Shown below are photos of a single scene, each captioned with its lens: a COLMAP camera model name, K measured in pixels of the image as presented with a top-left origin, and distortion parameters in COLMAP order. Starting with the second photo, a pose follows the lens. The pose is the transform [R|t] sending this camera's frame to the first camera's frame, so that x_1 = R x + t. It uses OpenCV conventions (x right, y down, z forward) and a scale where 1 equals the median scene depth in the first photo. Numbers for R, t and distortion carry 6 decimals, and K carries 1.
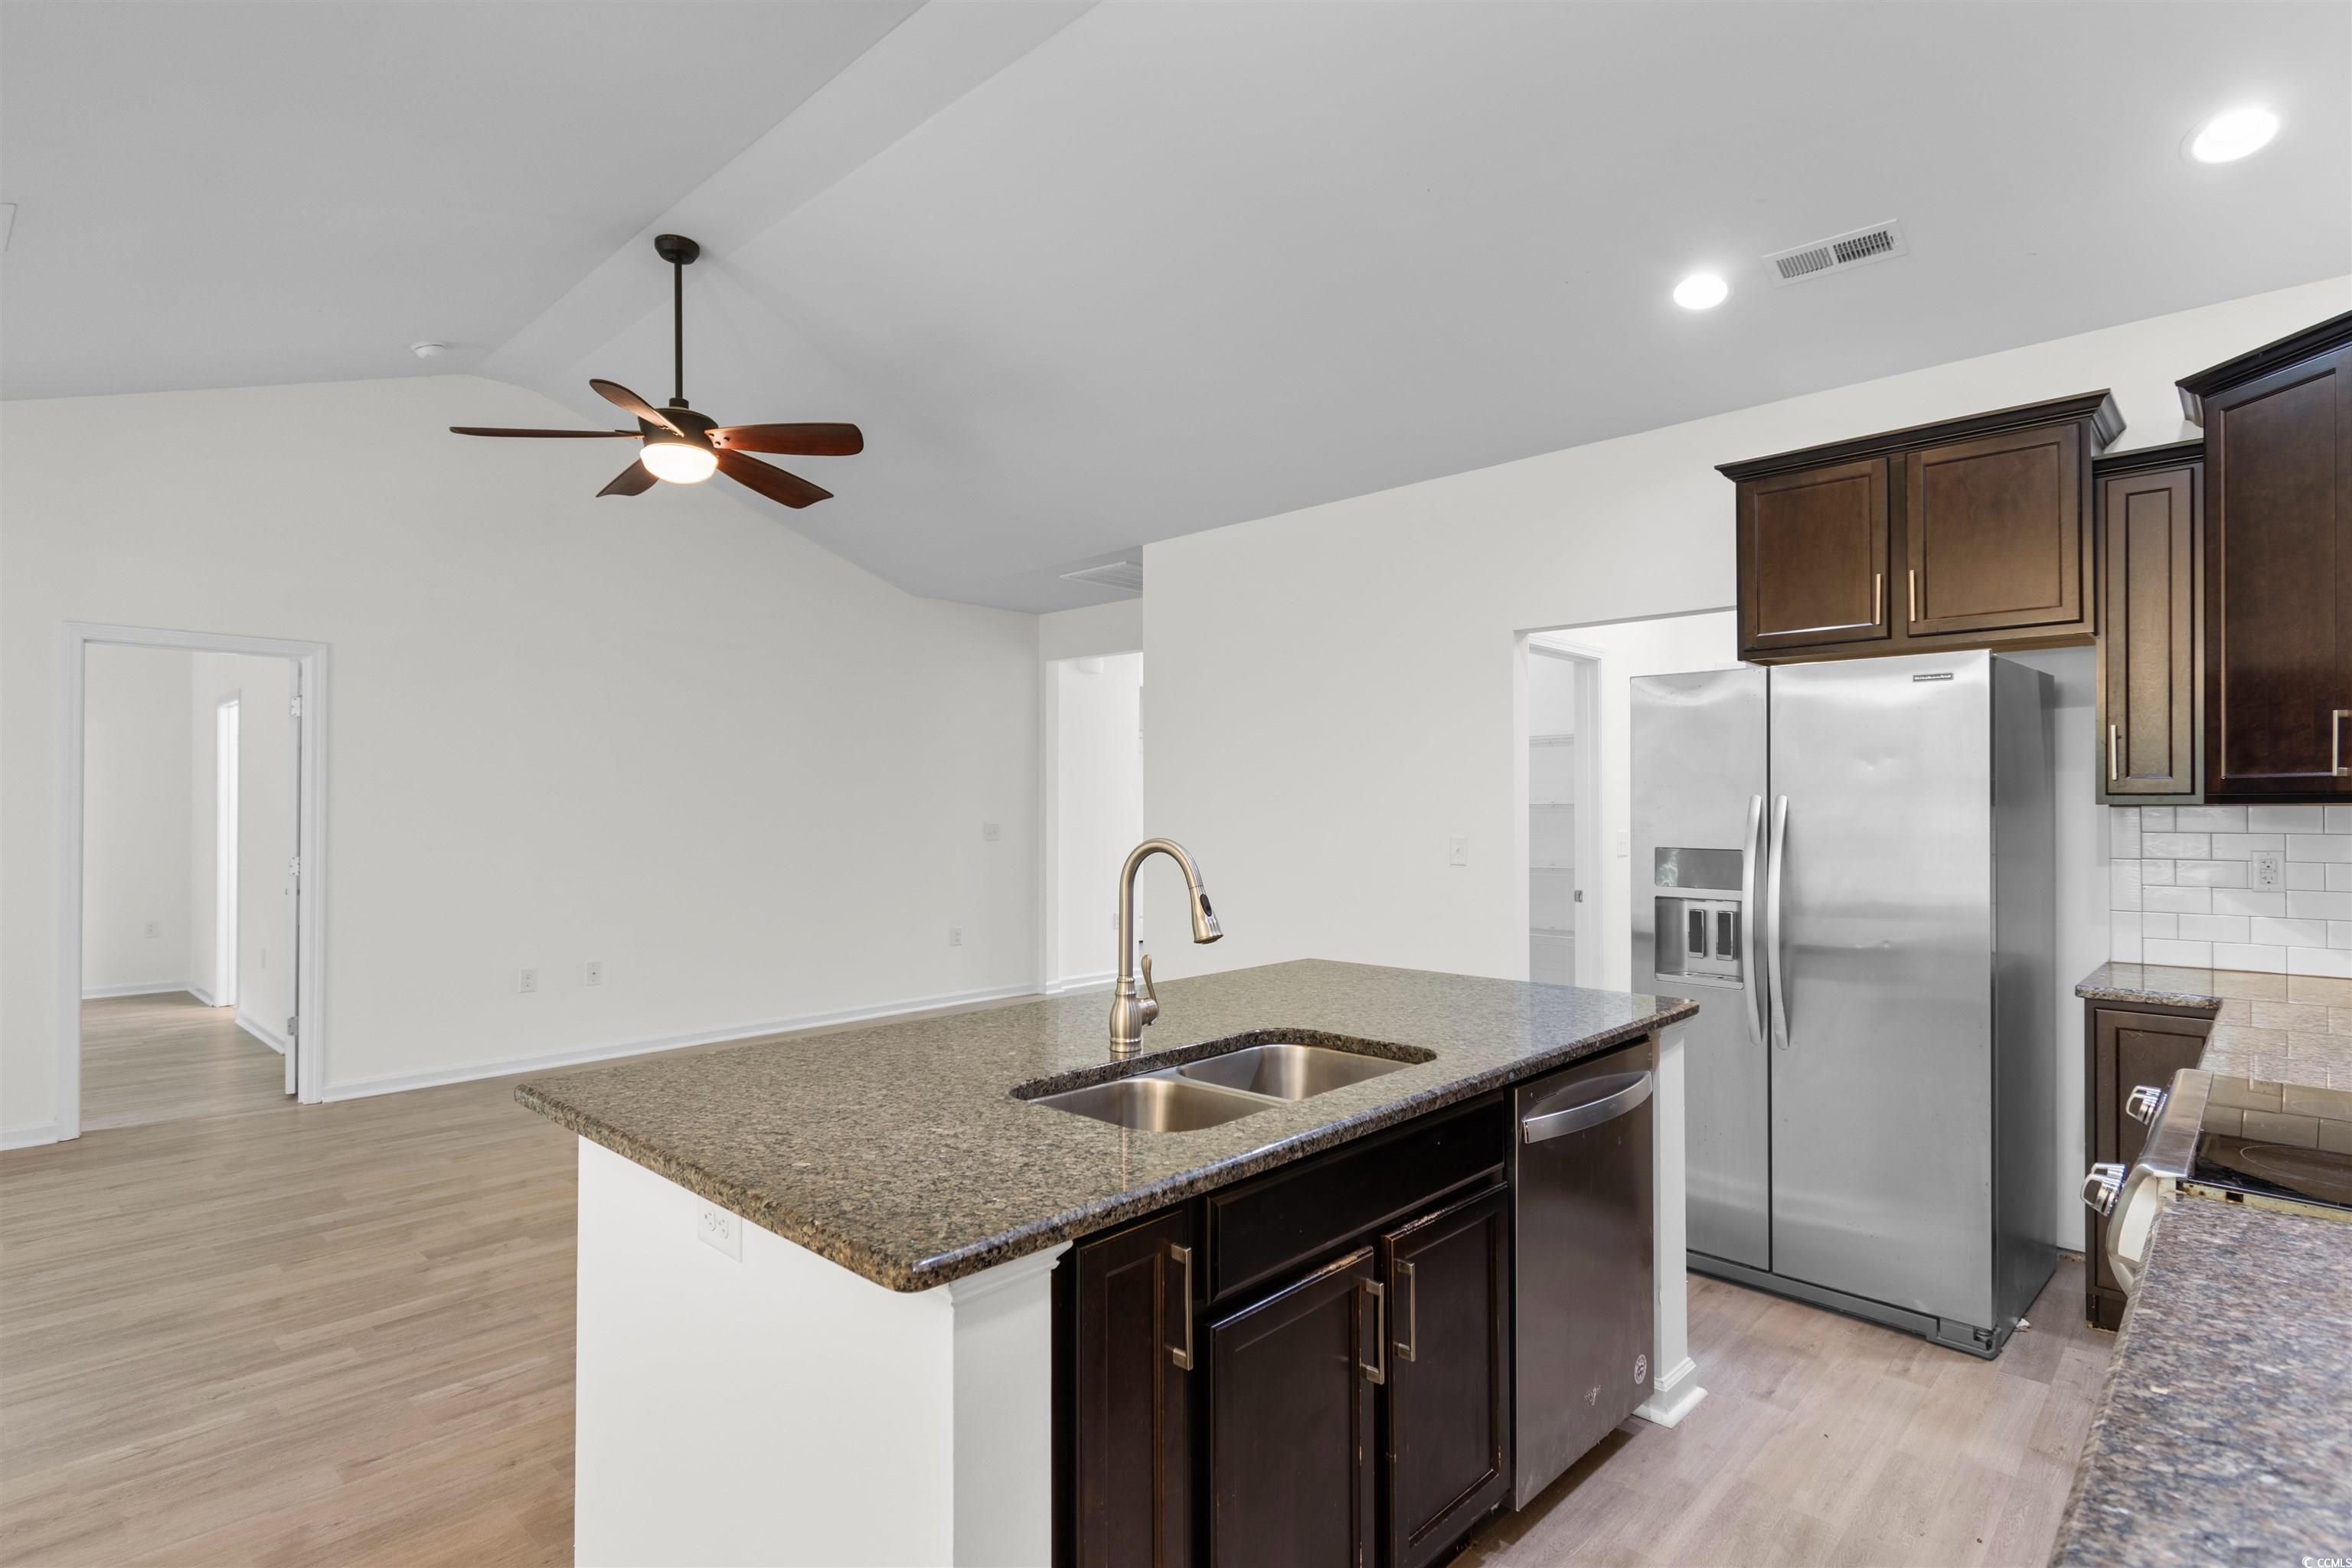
lens RADIAL K [[1183.8, 0, 1176.4], [0, 1183.8, 801.8], [0, 0, 1]] dist [-0.002282, 0.000370]
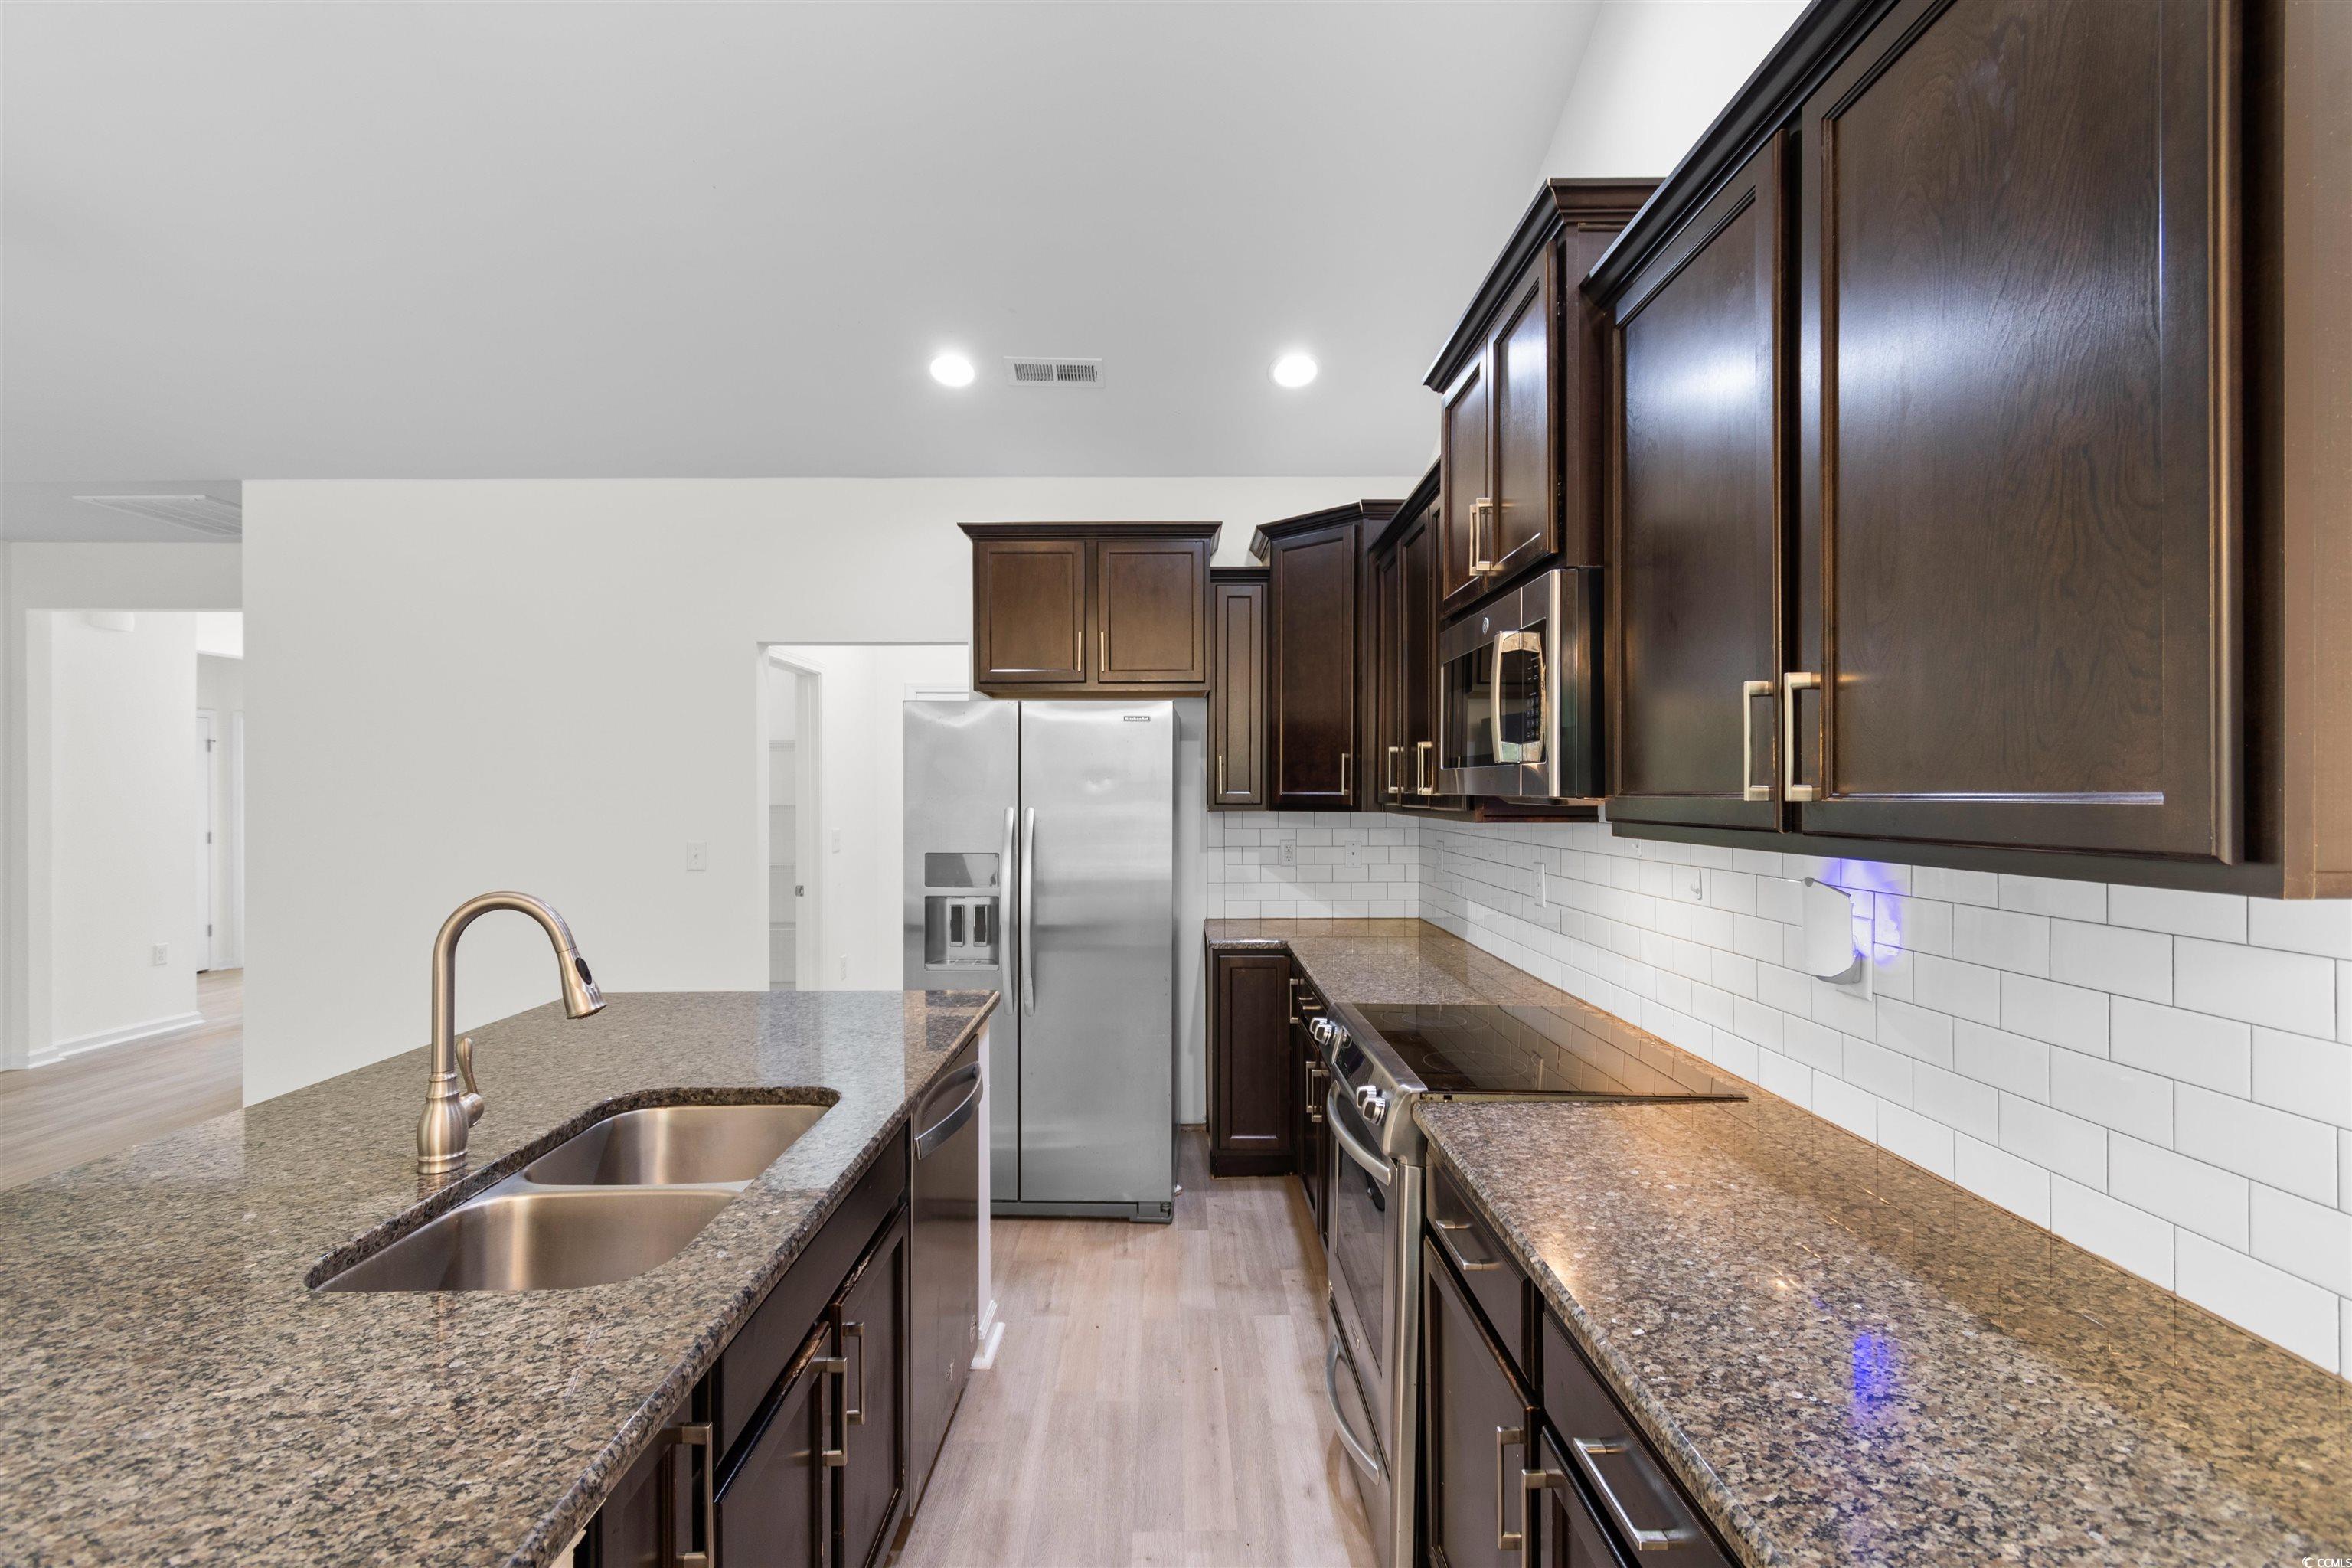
lens RADIAL K [[1036.5, 0, 1192.6], [0, 1036.5, 793.1], [0, 0, 1]] dist [0.003263, -0.001299]
pose [[0.714732, -0.003166, 0.699391, -0.120259], [-0.001508, 0.999980, 0.006068, -0.028375], [-0.699396, -0.005392, 0.714714, 0.126985]]
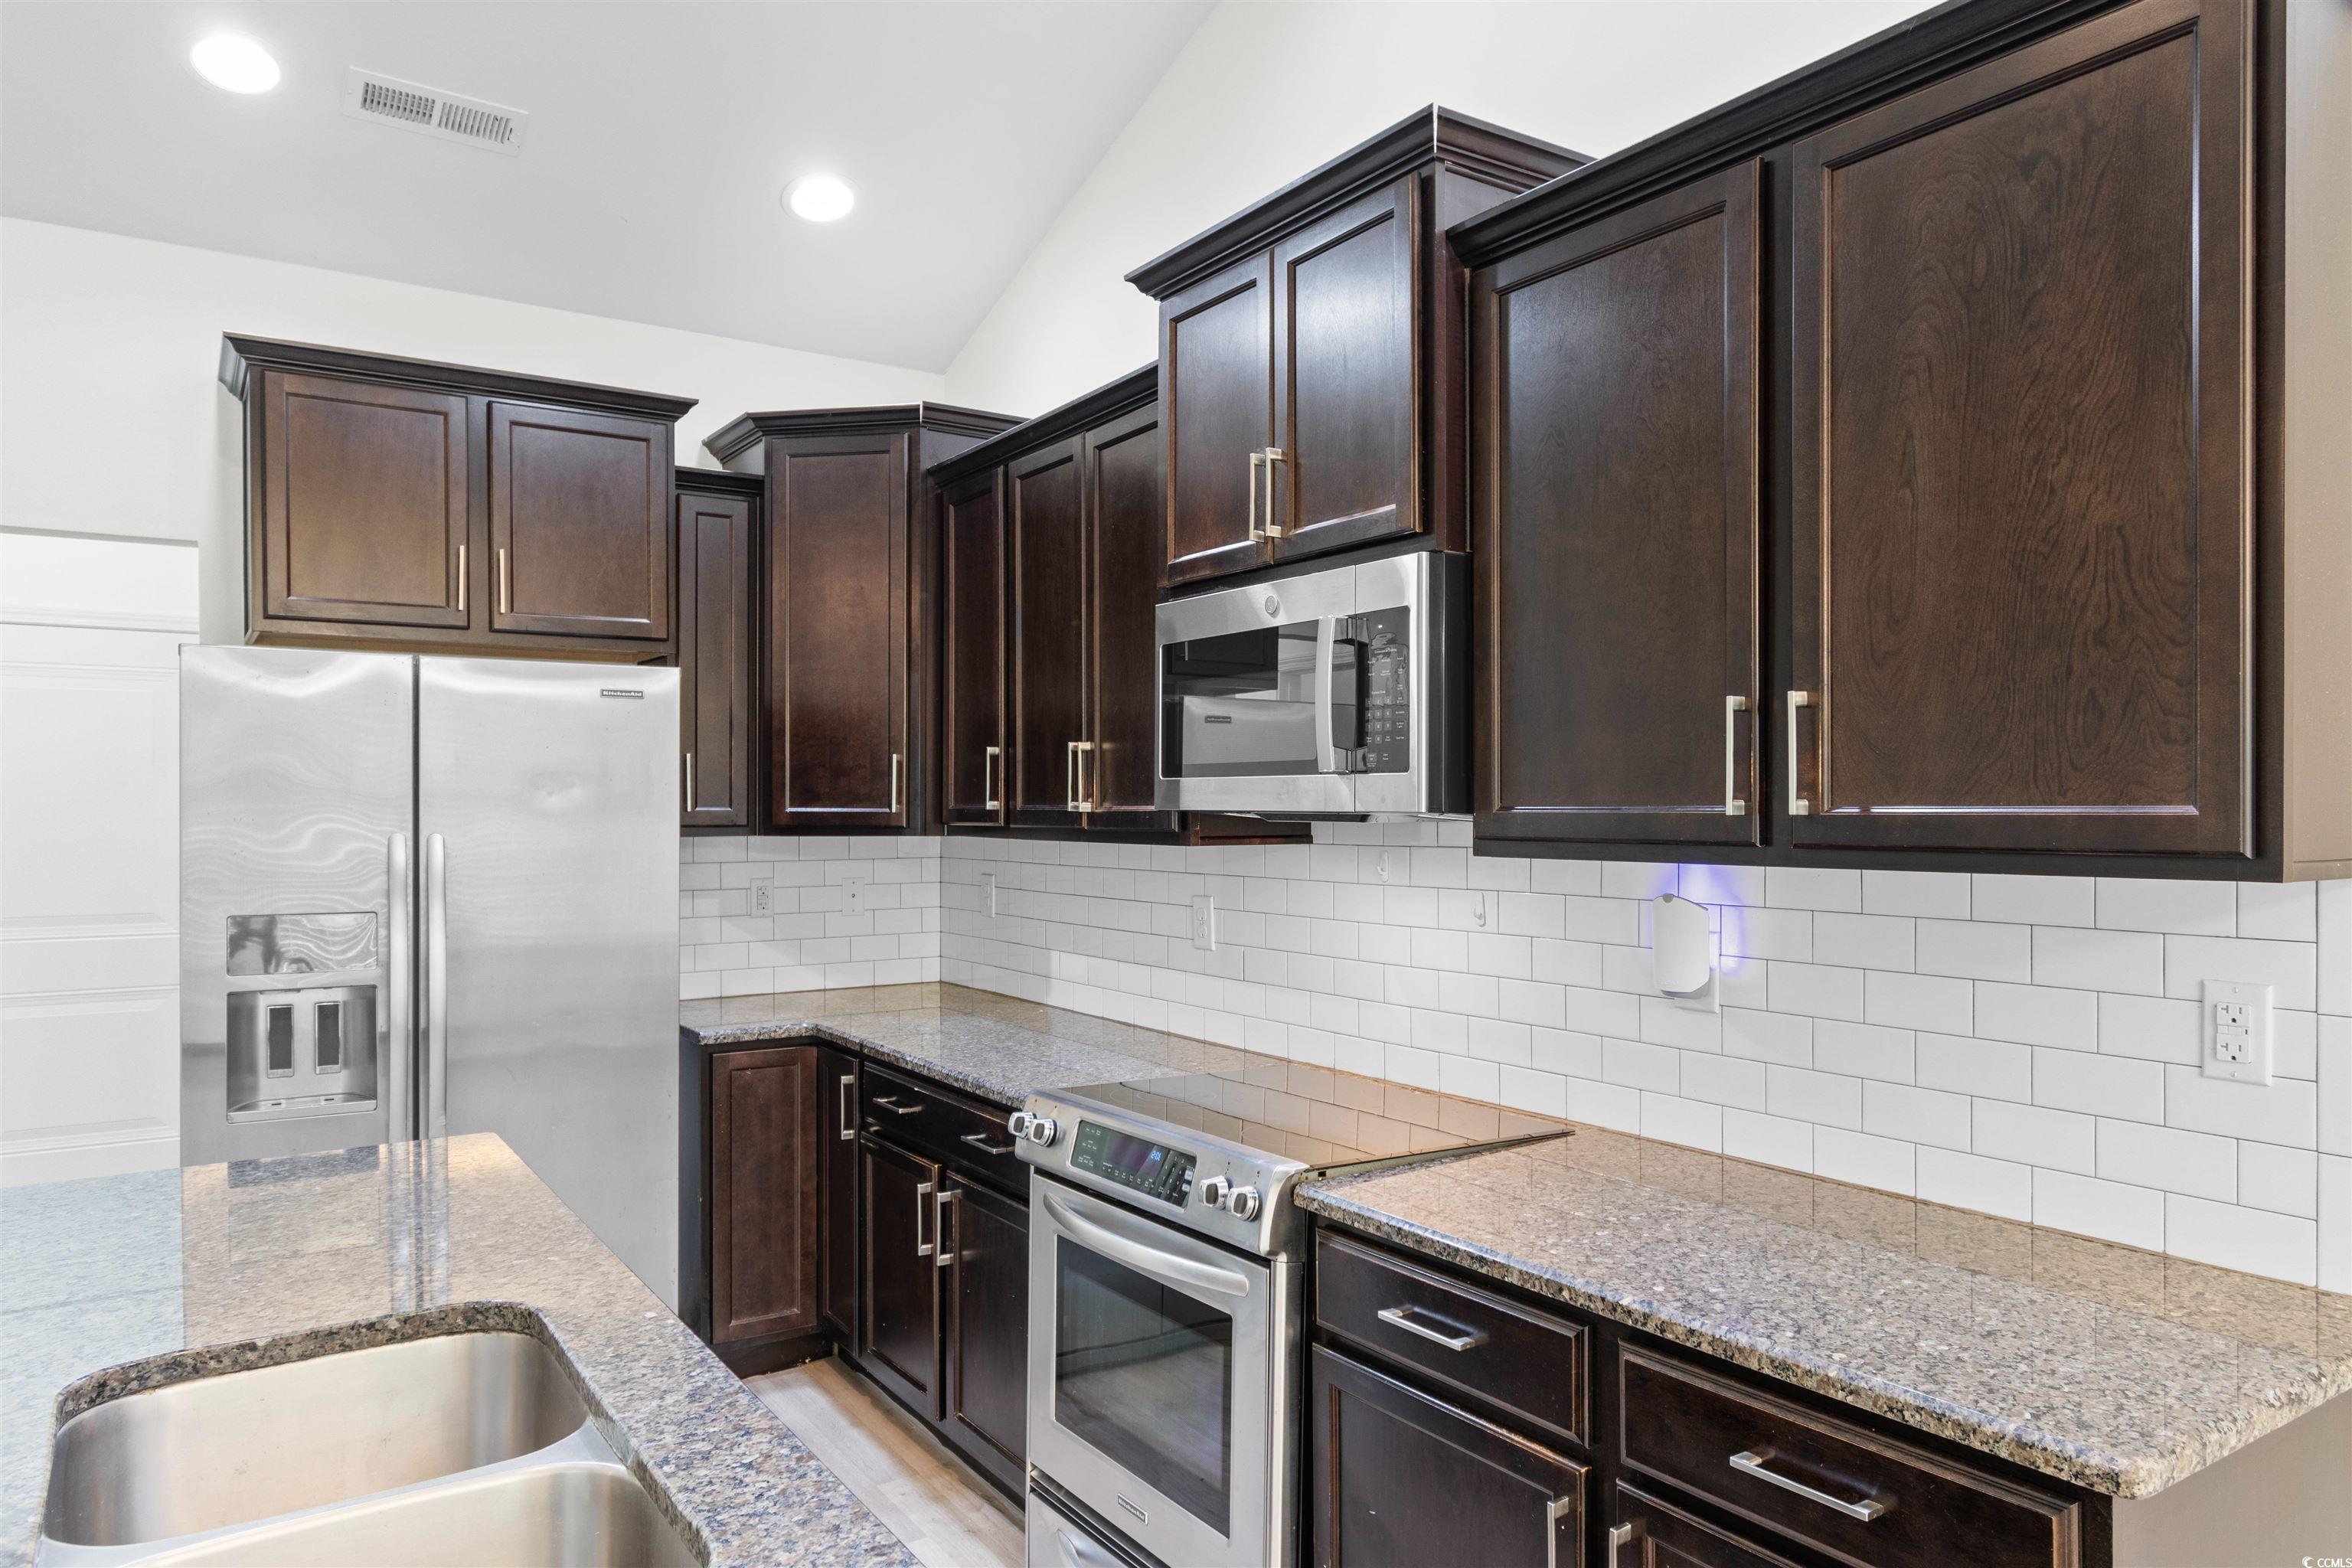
lens RADIAL K [[1495.8, 0, 1204.6], [0, 1495.8, 820.0], [0, 0, 1]] dist [0.003645, -0.001241]
pose [[0.211460, -0.009914, 0.977336, -0.310145], [-0.002997, 0.999937, 0.010792, -0.026933], [-0.977382, -0.005211, 0.211417, 0.355251]]
